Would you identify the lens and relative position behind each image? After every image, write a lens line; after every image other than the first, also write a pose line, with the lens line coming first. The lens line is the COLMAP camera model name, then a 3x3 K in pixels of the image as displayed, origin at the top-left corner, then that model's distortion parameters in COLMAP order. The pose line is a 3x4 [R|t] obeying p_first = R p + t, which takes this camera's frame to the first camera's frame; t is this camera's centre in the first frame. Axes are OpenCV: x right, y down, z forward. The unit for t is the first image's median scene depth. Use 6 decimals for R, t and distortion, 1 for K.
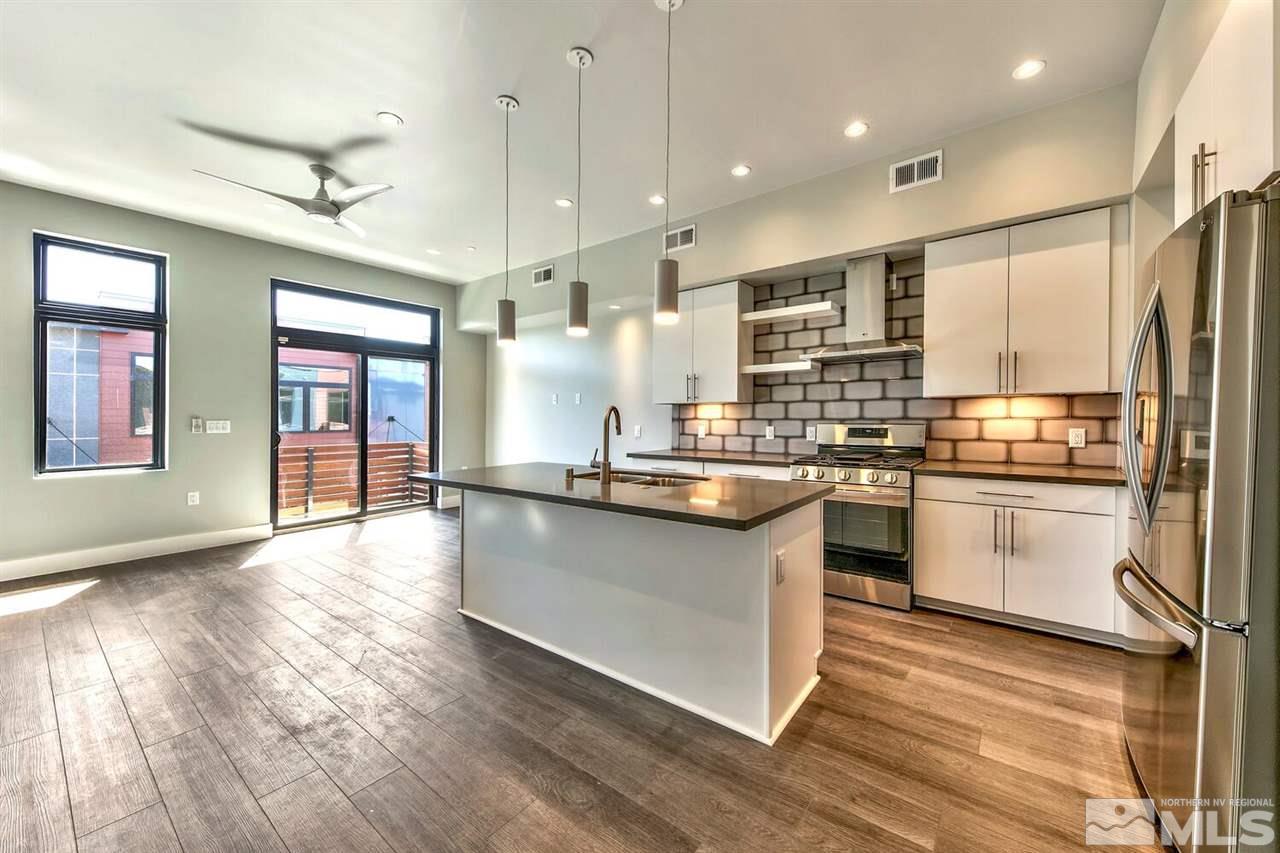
lens RADIAL K [[469.3, 0, 638.4], [0, 469.3, 416.4], [0, 0, 1]] dist [-0.001199, -0.000271]
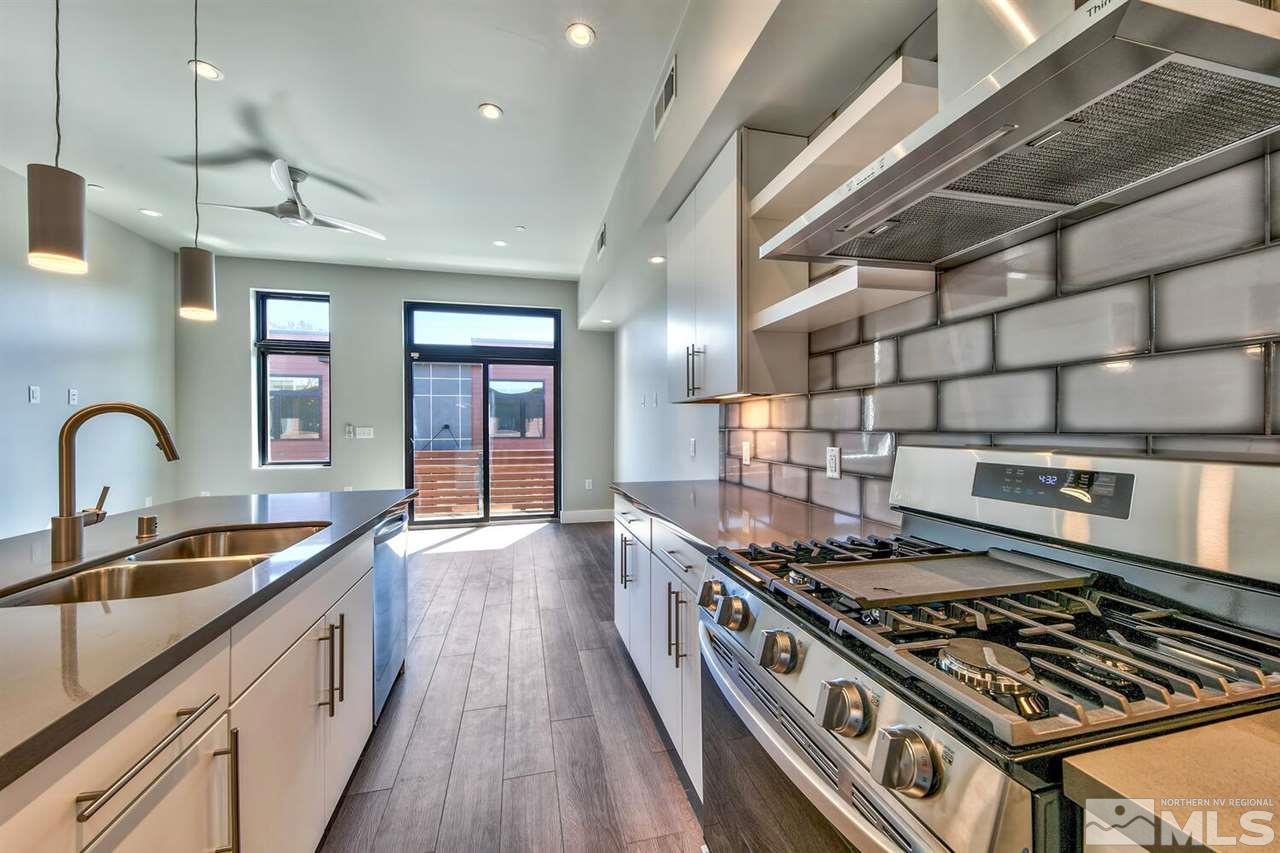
lens RADIAL K [[460.1, 0, 637.7], [0, 460.1, 430.4], [0, 0, 1]] dist [0.022014, -0.008092]
pose [[0.783644, 0.007998, -0.621159, 0.368920], [0.000807, 0.999903, 0.013892, -0.000047], [0.621210, -0.011388, 0.783561, 0.511713]]
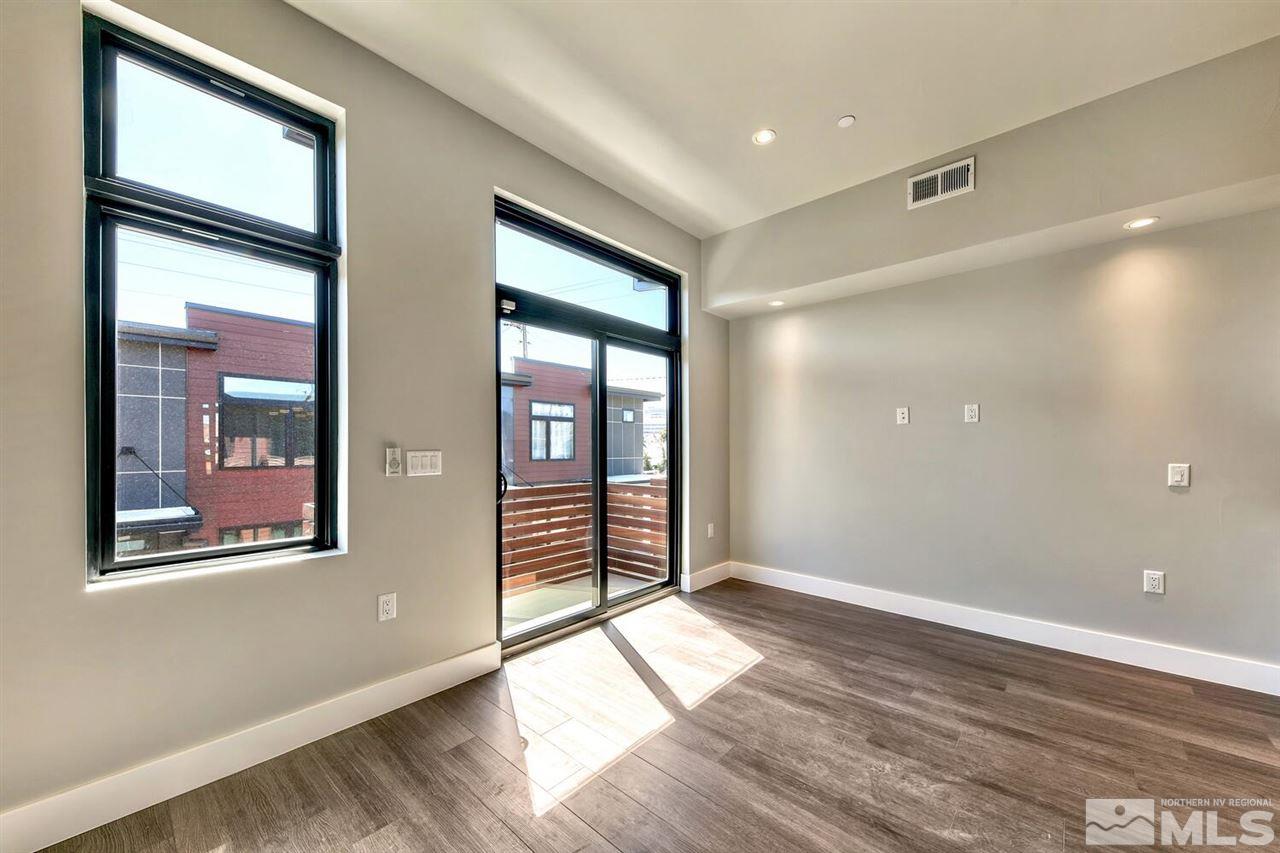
lens RADIAL K [[449.2, 0, 594.2], [0, 449.2, 448.5], [0, 0, 1]] dist [0.016247, 0.000023]
pose [[0.994415, -0.001151, -0.105530, -0.657665], [0.001157, 0.999999, -0.000008, 0.005819], [0.105530, -0.000114, 0.994416, 0.527526]]
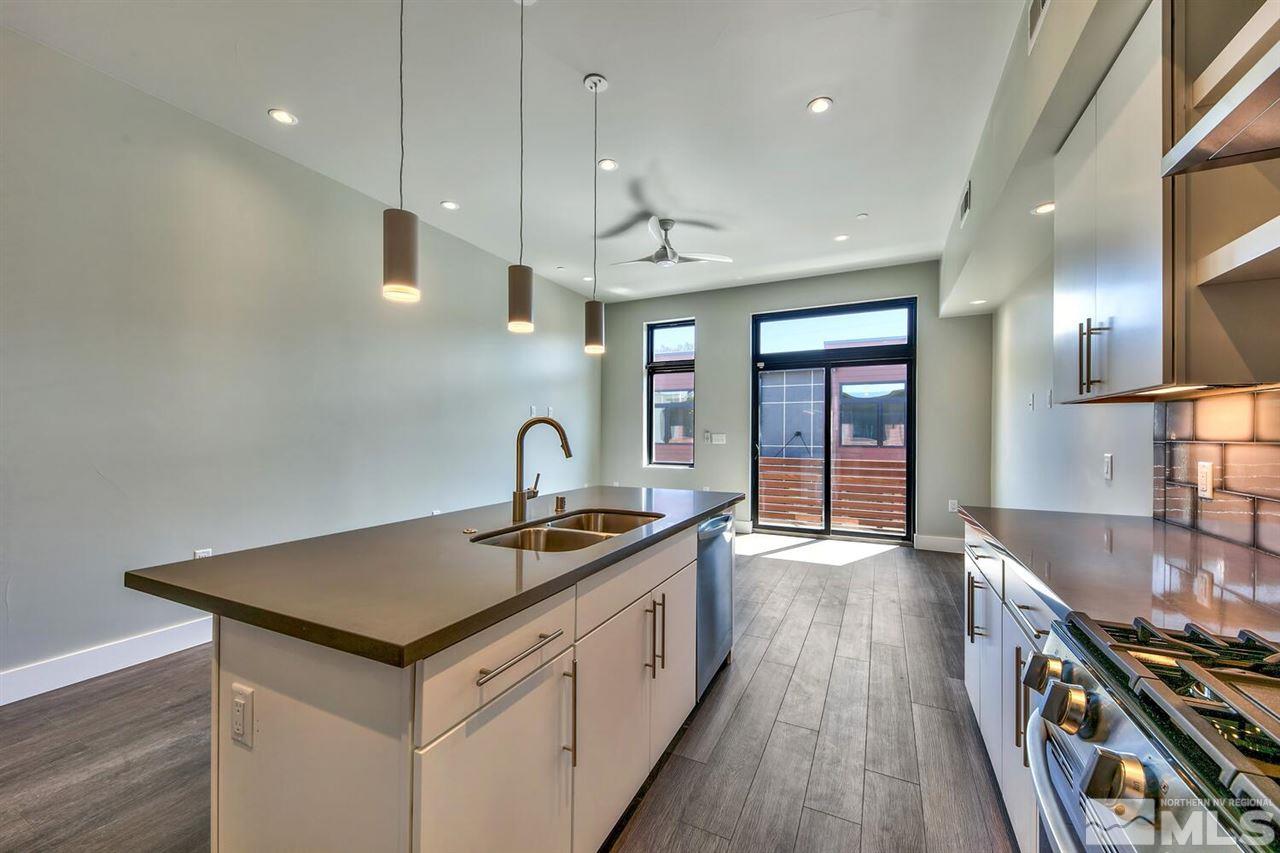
lens RADIAL K [[488.4, 0, 669.3], [0, 488.4, 431.7], [0, 0, 1]] dist [0.015183, -0.000034]
pose [[0.233113, 0.002634, -0.972446, 0.396066], [-0.001741, 0.999996, 0.002292, -0.001112], [0.972448, 0.001158, 0.233117, 0.546332]]
